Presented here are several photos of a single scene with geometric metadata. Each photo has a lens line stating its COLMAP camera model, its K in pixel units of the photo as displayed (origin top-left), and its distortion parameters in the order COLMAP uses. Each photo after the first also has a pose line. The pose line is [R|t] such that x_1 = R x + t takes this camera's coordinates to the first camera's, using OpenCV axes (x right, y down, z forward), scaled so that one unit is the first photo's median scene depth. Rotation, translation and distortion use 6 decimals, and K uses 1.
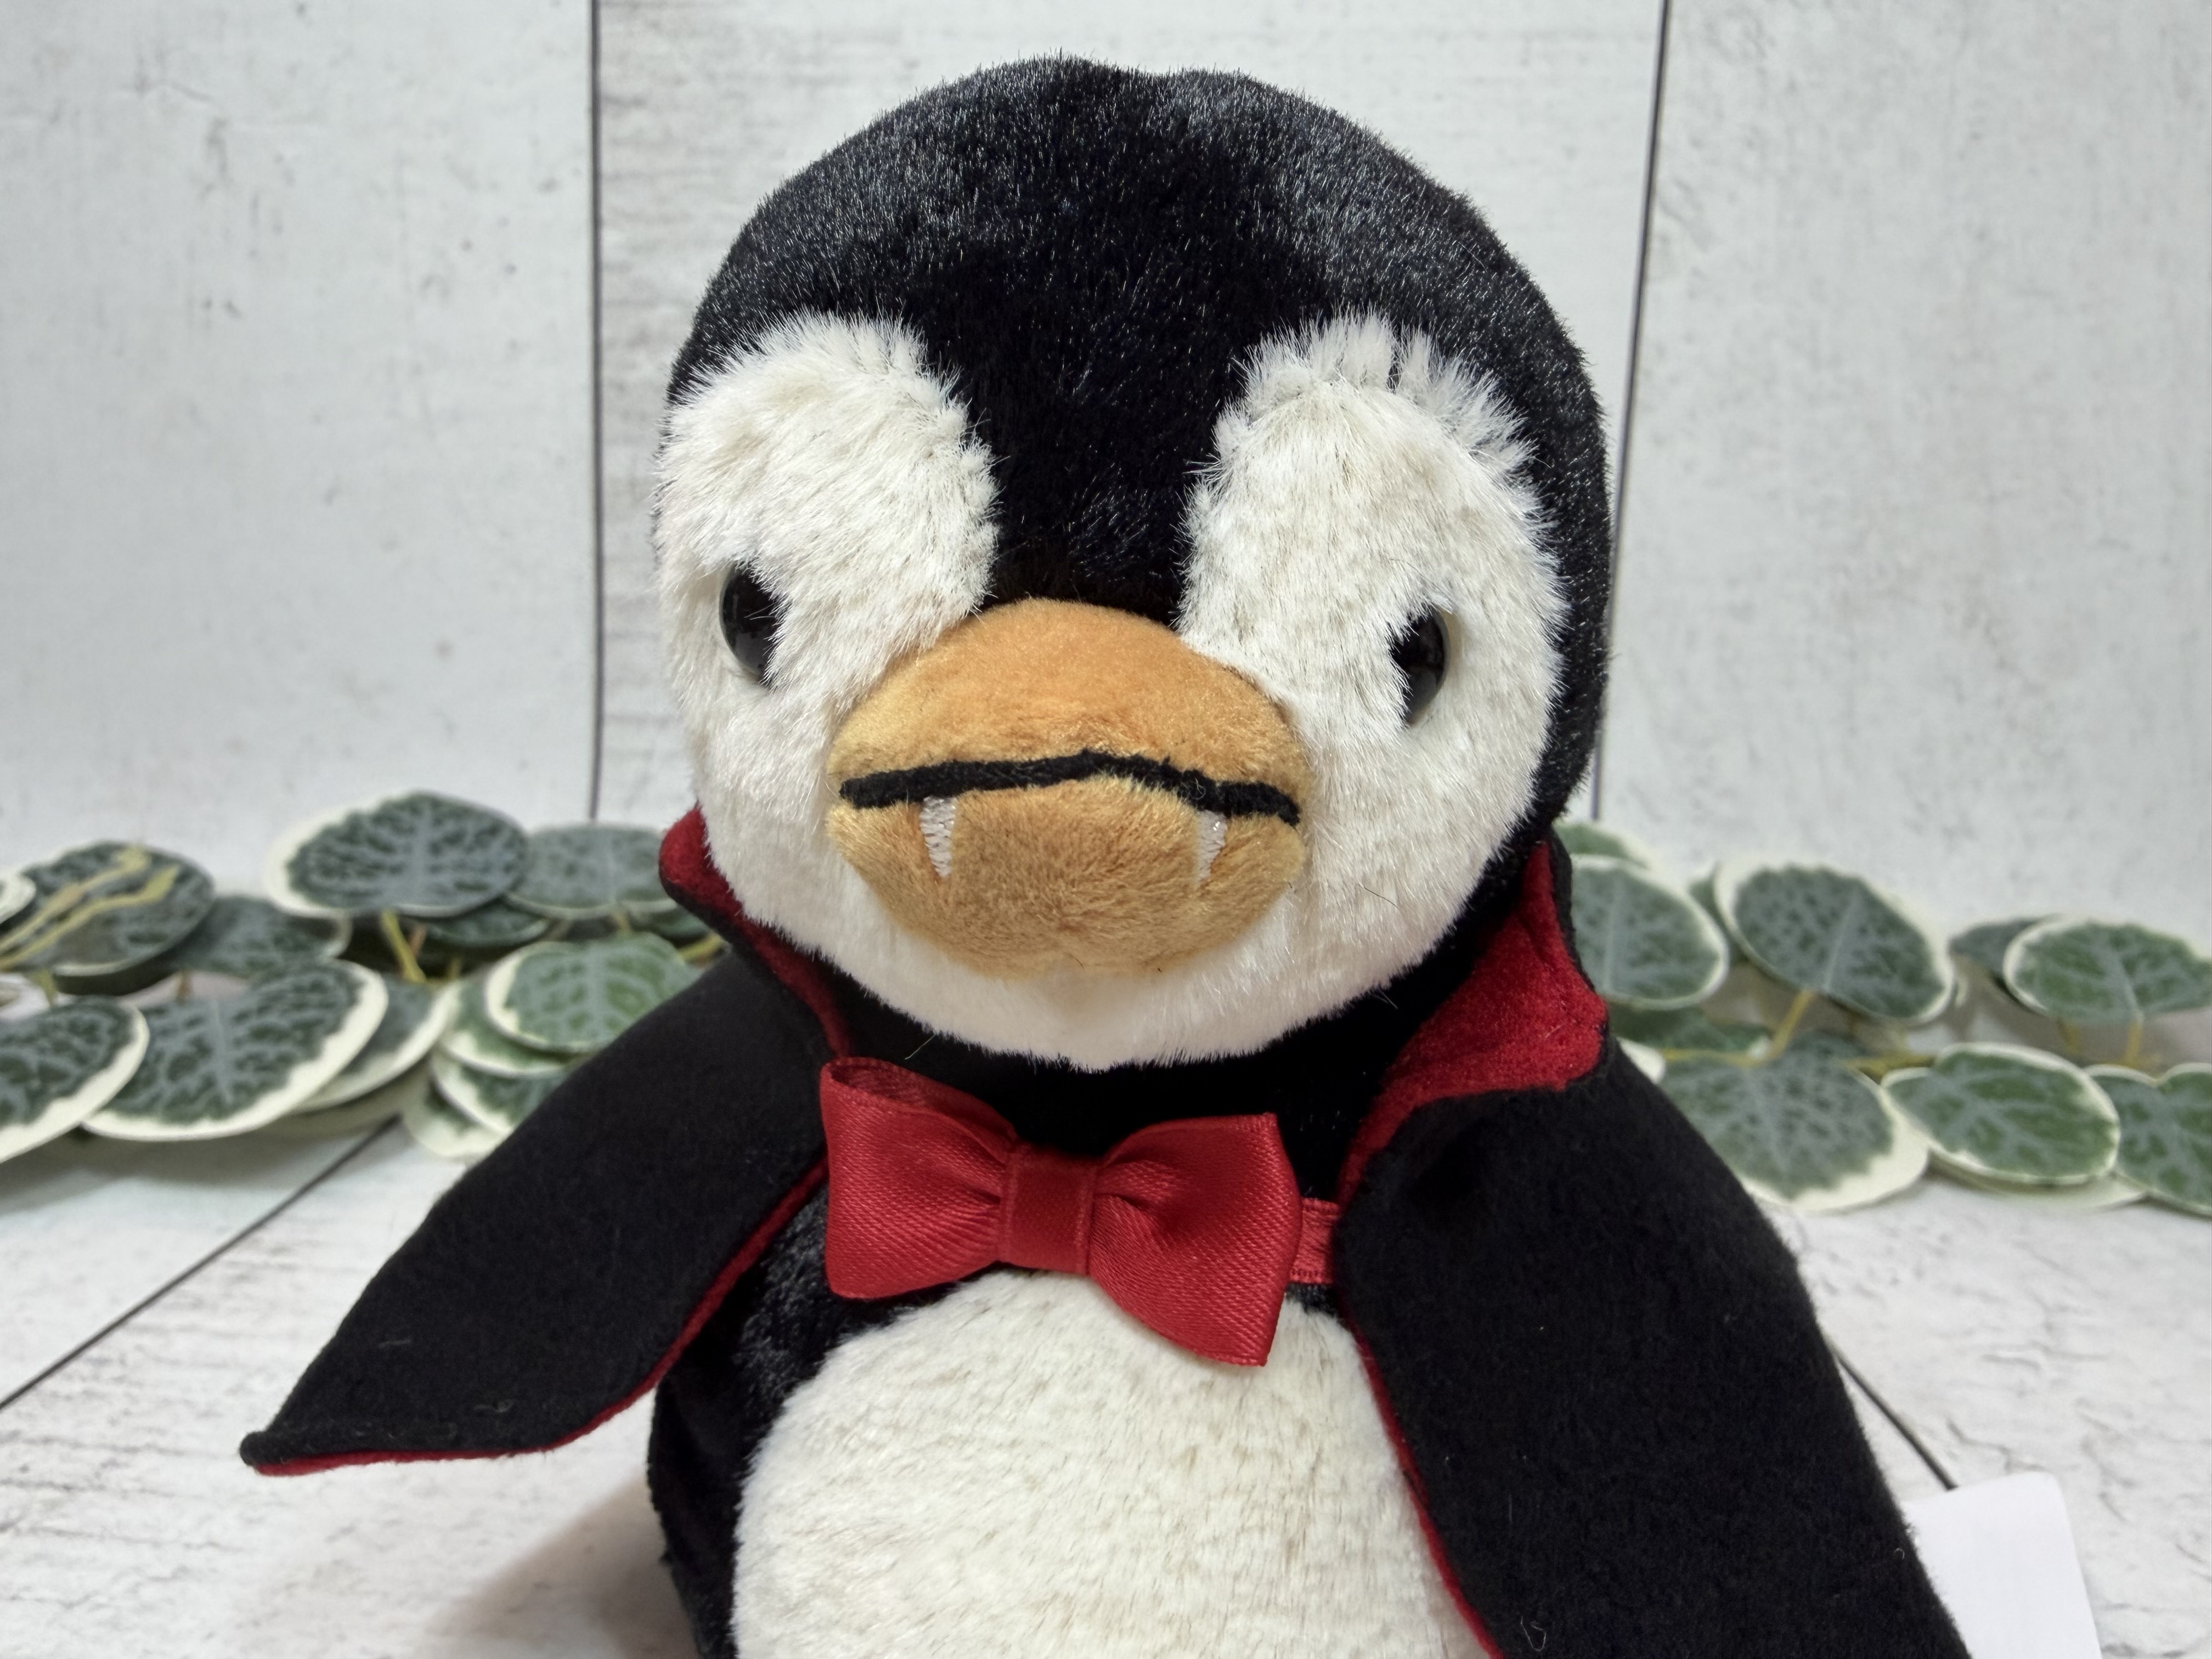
lens RADIAL K [[1727.8, 0, 970.8], [0, 1727.8, 795.1], [0, 0, 1]] dist [-0.006323, 0.010547]
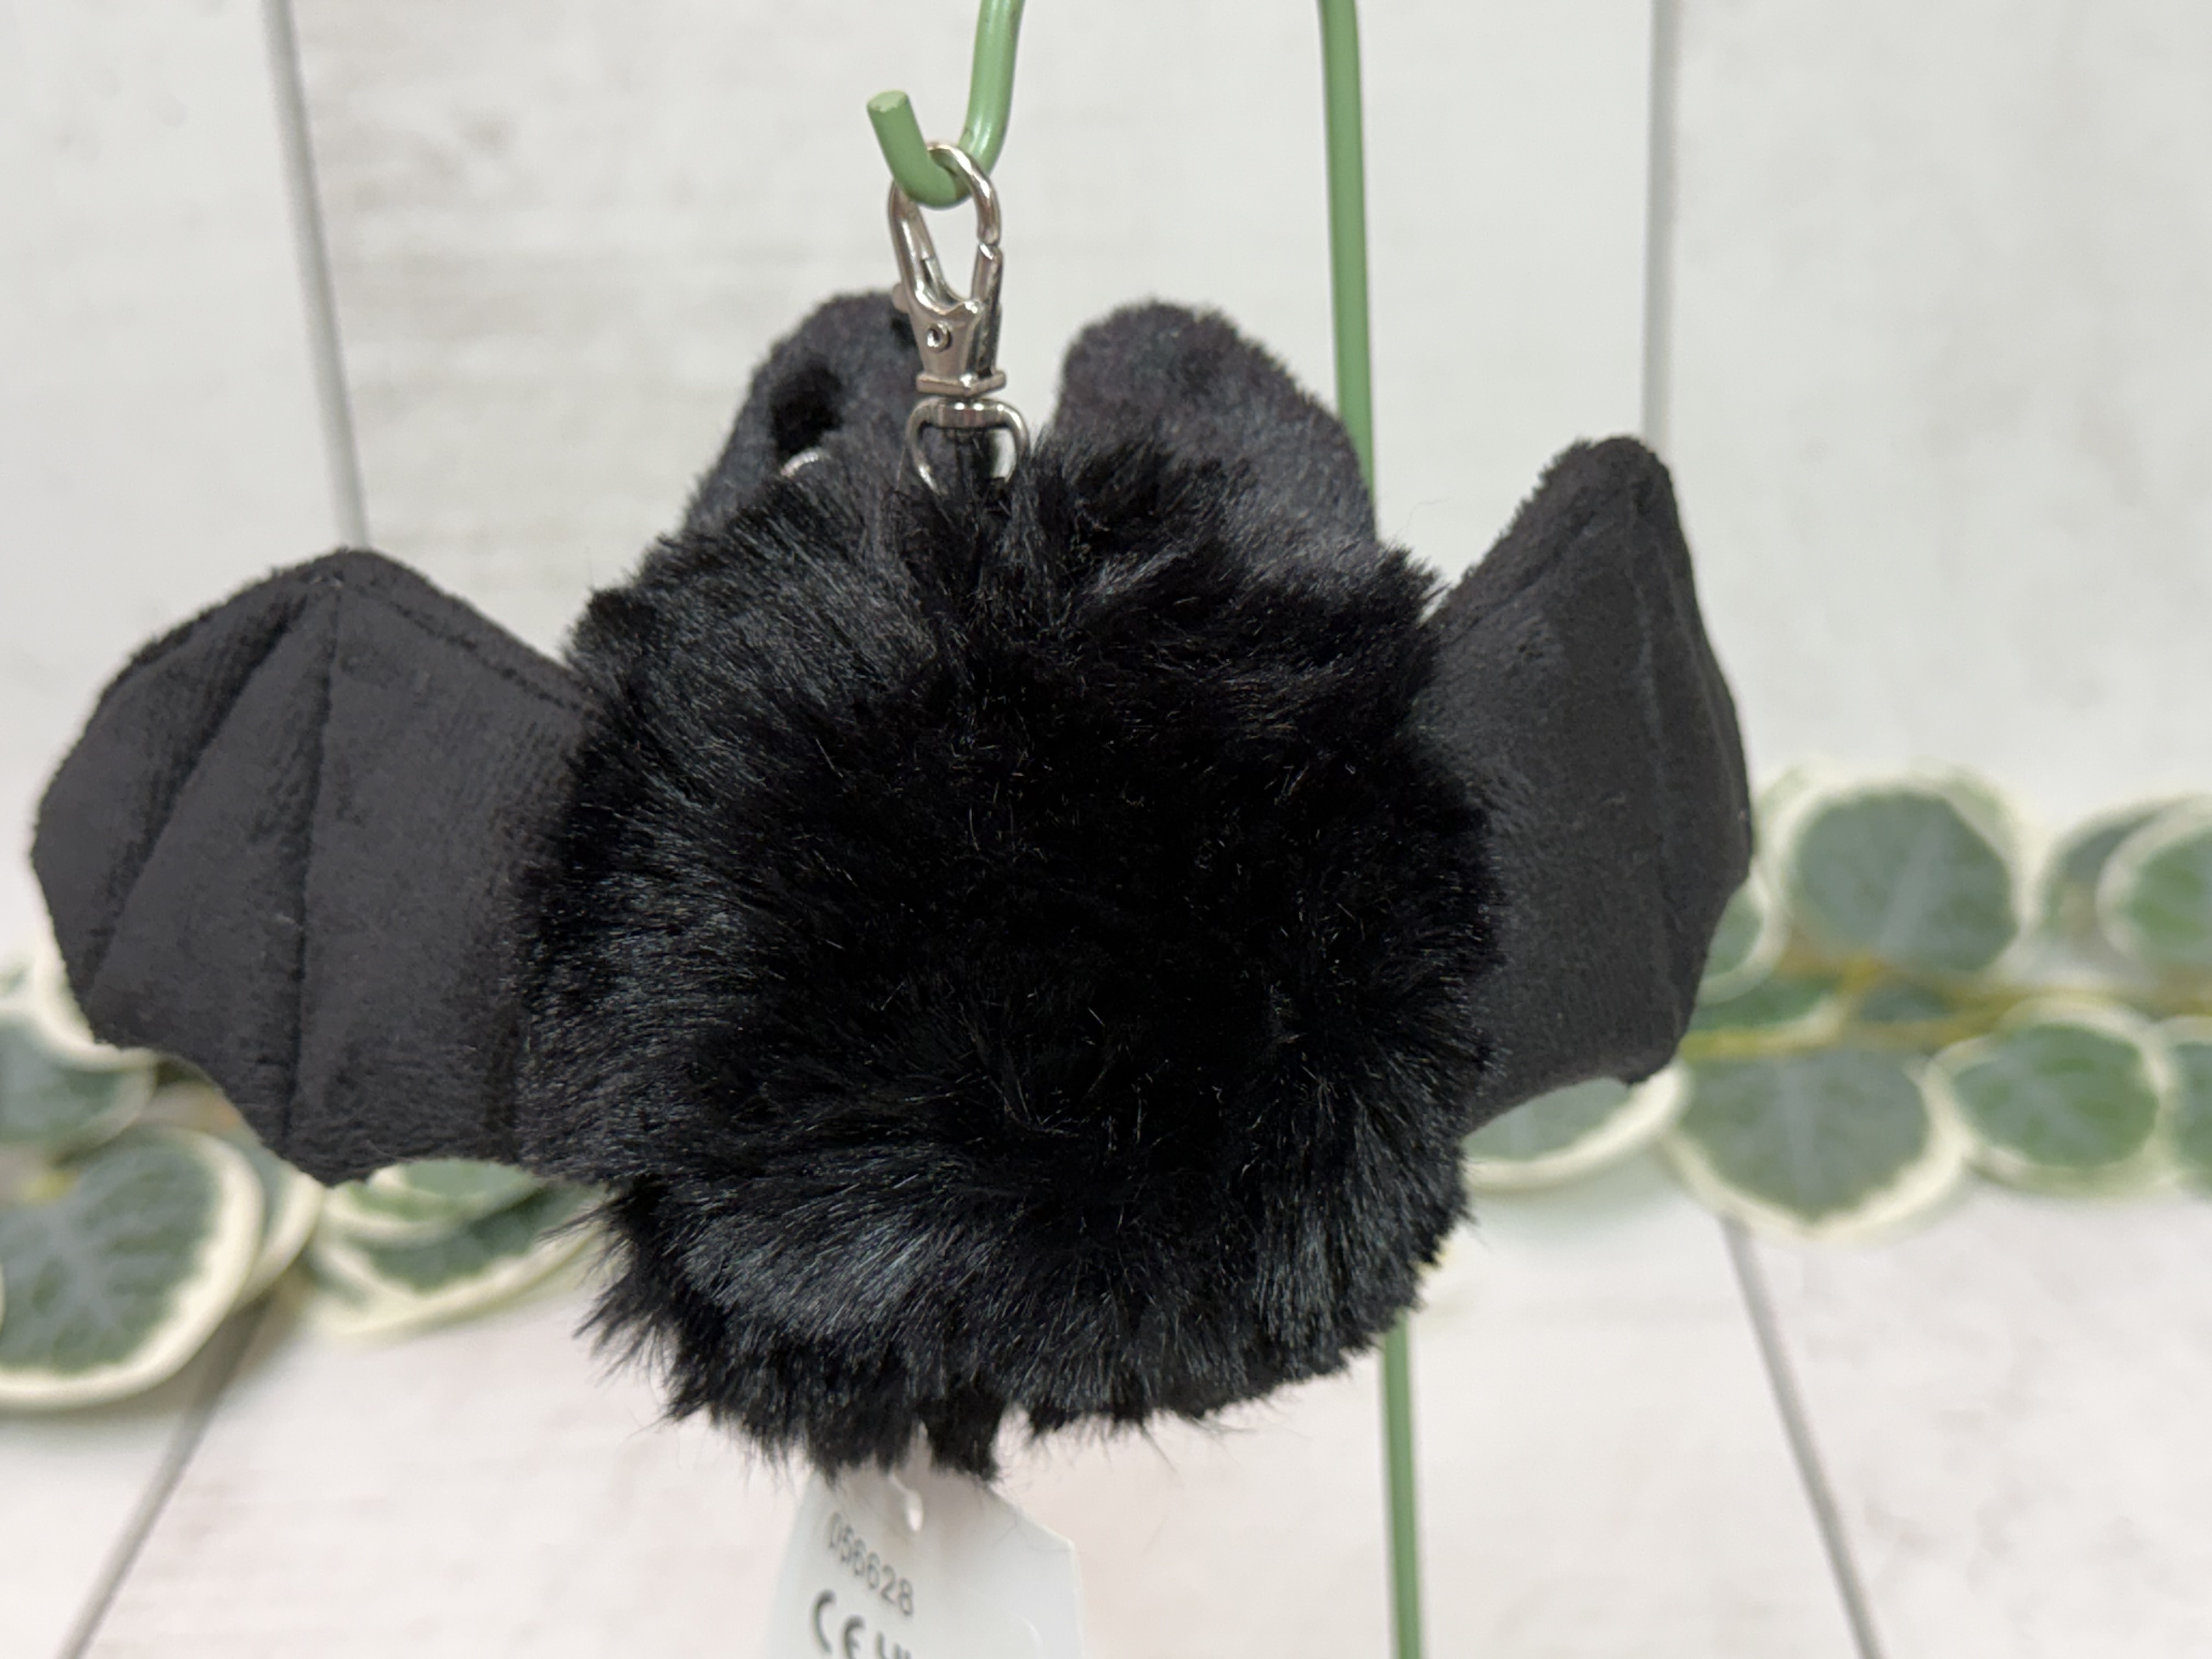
lens RADIAL K [[3229.0, 0, 1073.1], [0, 3229.0, 796.2], [0, 0, 1]] dist [0.120309, 0.000000]
pose [[0.992228, -0.106635, 0.064124, -0.009557], [0.090648, 0.972493, 0.214570, -0.339568], [-0.085241, -0.207090, 0.974601, -0.530473]]
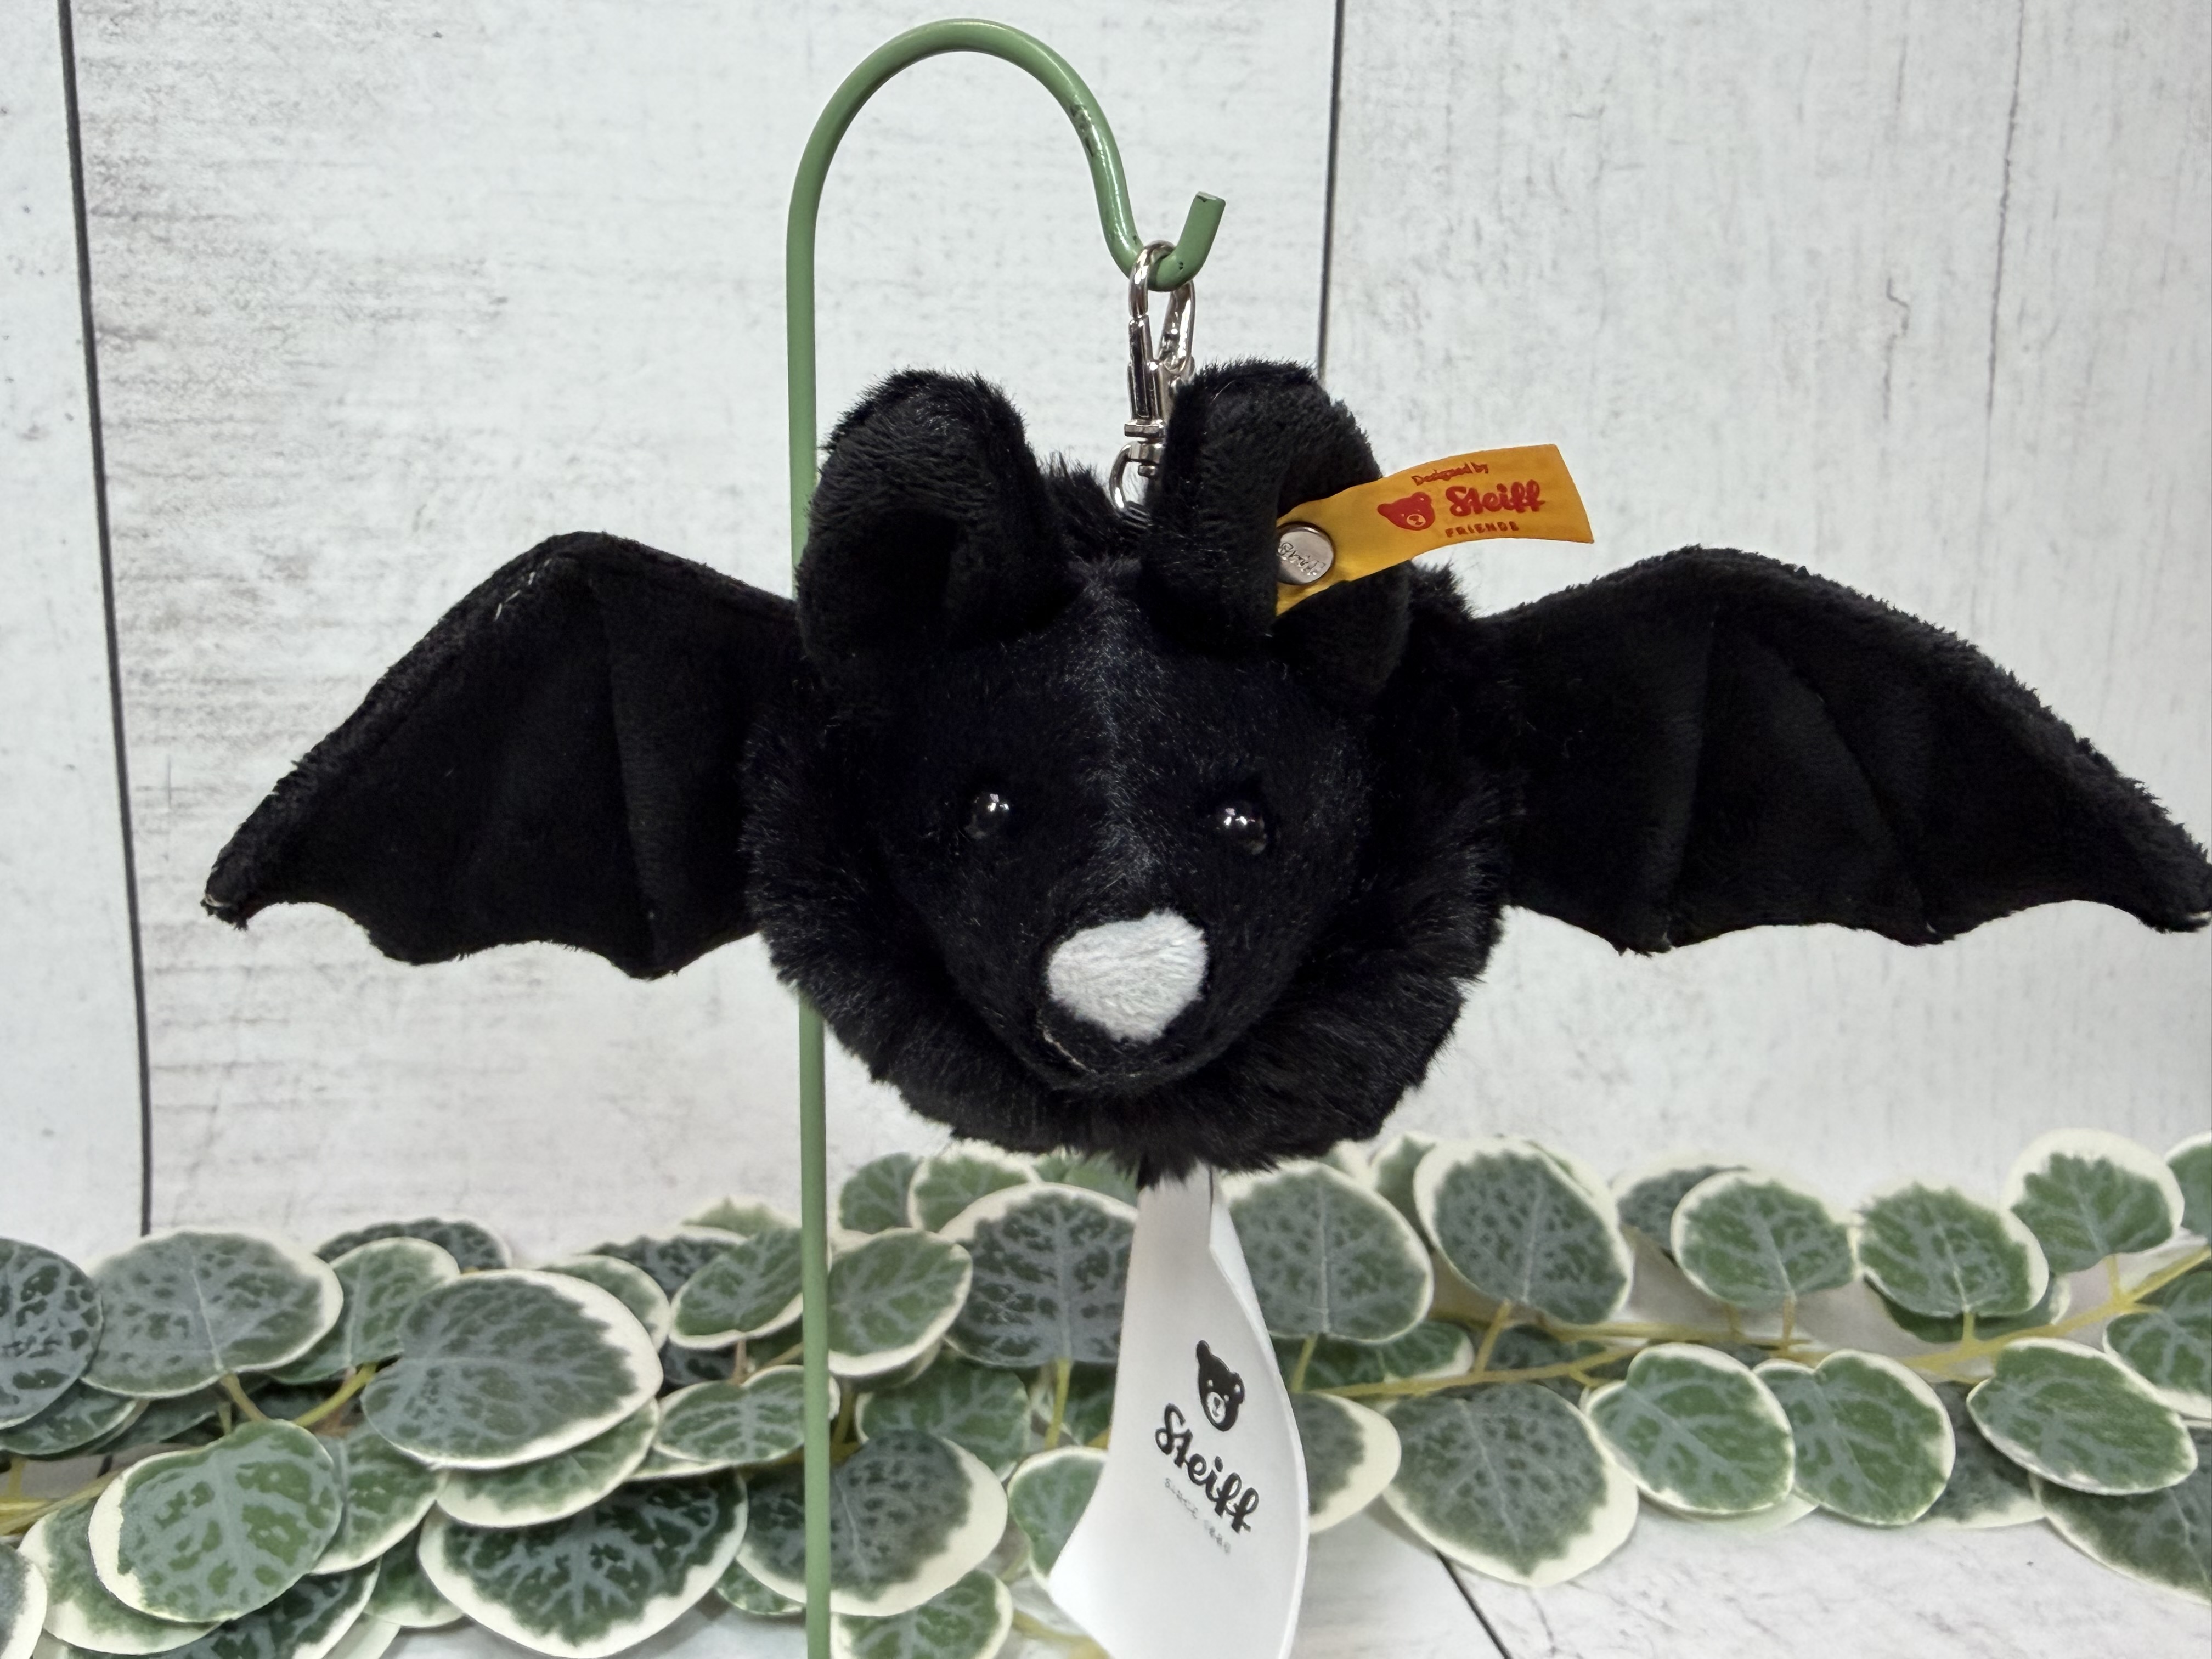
lens RADIAL K [[1974.2, 0, 1006.6], [0, 1974.2, 801.6], [0, 0, 1]] dist [0.012135, -0.006414]
pose [[0.957603, -0.068071, 0.279933, -0.095746], [0.051821, 0.996535, 0.065054, -0.258850], [-0.283392, -0.047789, 0.957813, -0.009246]]
